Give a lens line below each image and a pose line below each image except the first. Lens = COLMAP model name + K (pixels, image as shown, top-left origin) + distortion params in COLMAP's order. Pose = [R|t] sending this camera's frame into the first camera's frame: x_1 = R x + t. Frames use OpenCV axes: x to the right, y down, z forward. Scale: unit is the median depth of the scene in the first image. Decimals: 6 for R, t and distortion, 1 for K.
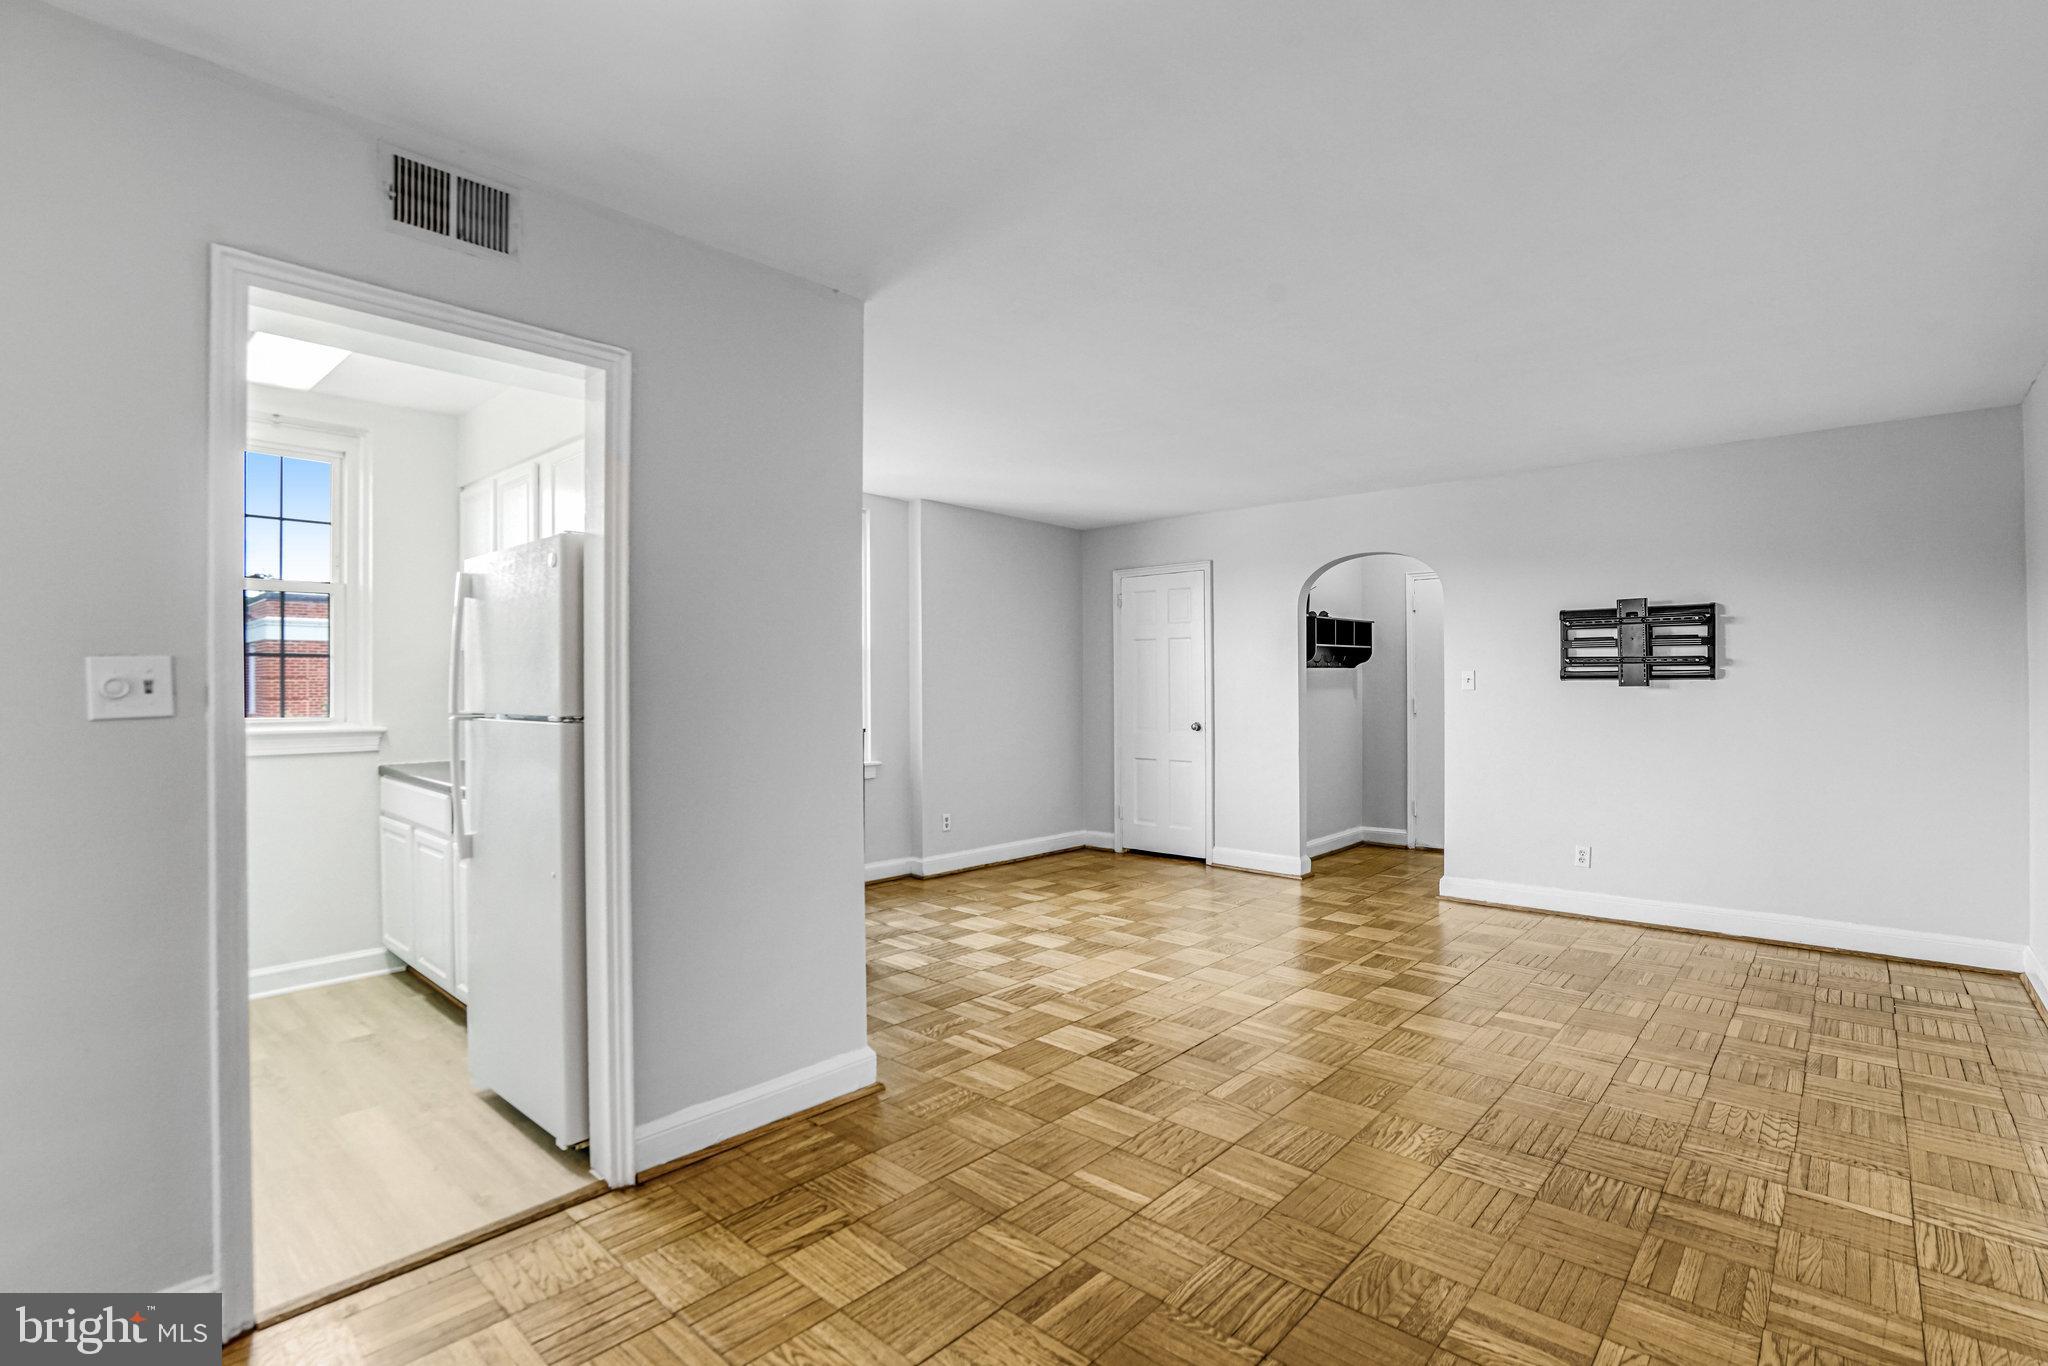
lens RADIAL K [[986.8, 0, 1058.2], [0, 986.8, 686.2], [0, 0, 1]] dist [-0.017268, 0.000139]
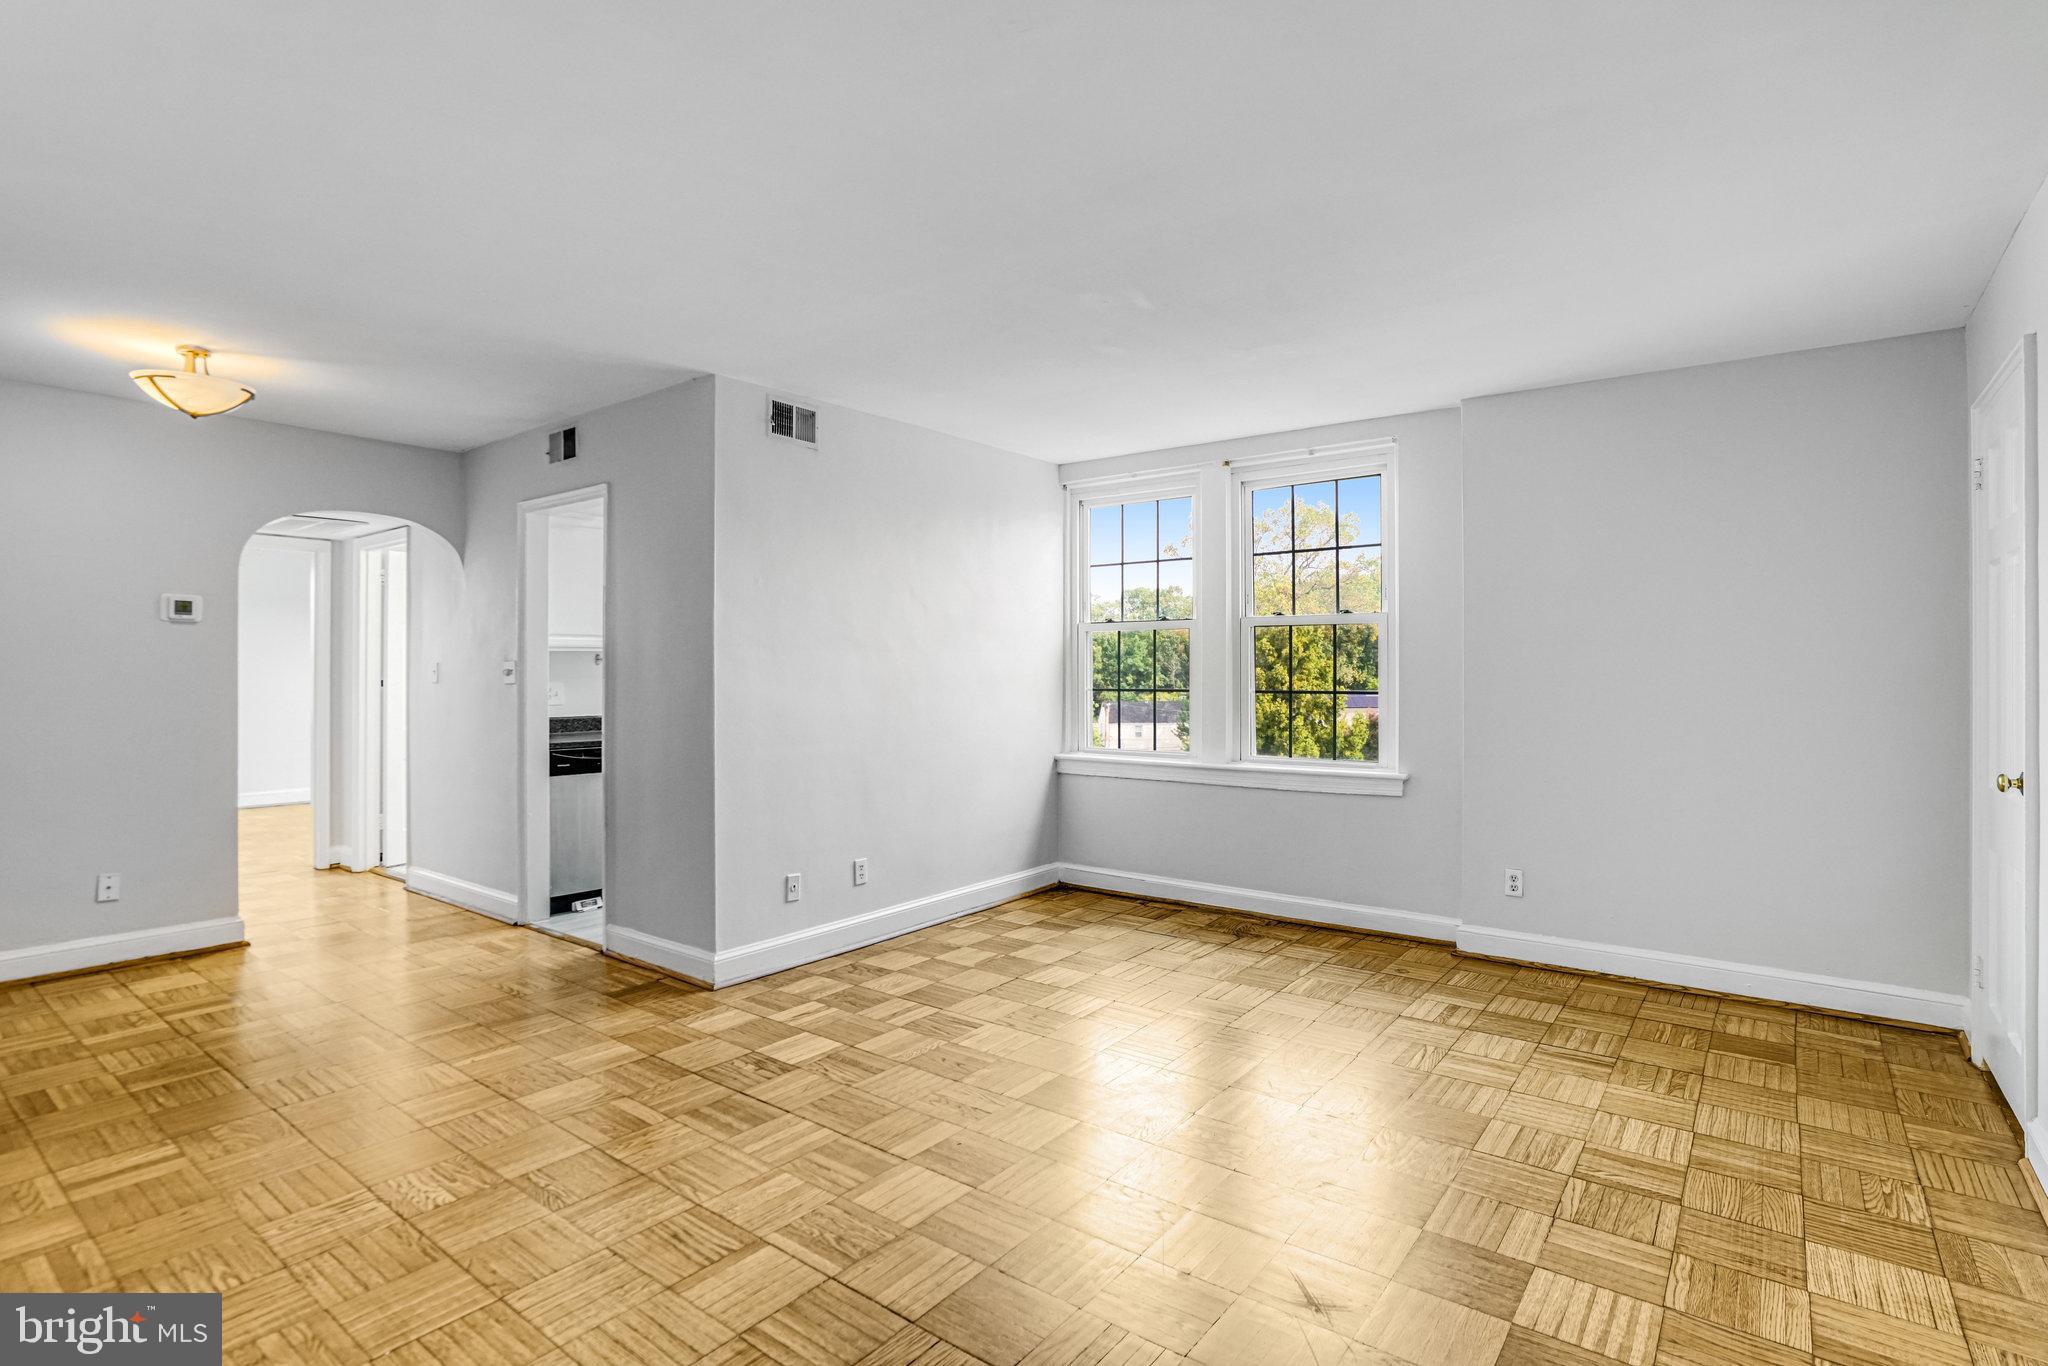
lens RADIAL K [[986.8, 0, 1058.2], [0, 986.8, 686.2], [0, 0, 1]] dist [-0.017268, 0.000139]
pose [[0.043045, -0.003936, -0.999065, 1.033530], [0.000601, 0.999992, -0.003913, -0.002245], [0.999073, -0.000432, 0.043047, 1.229248]]
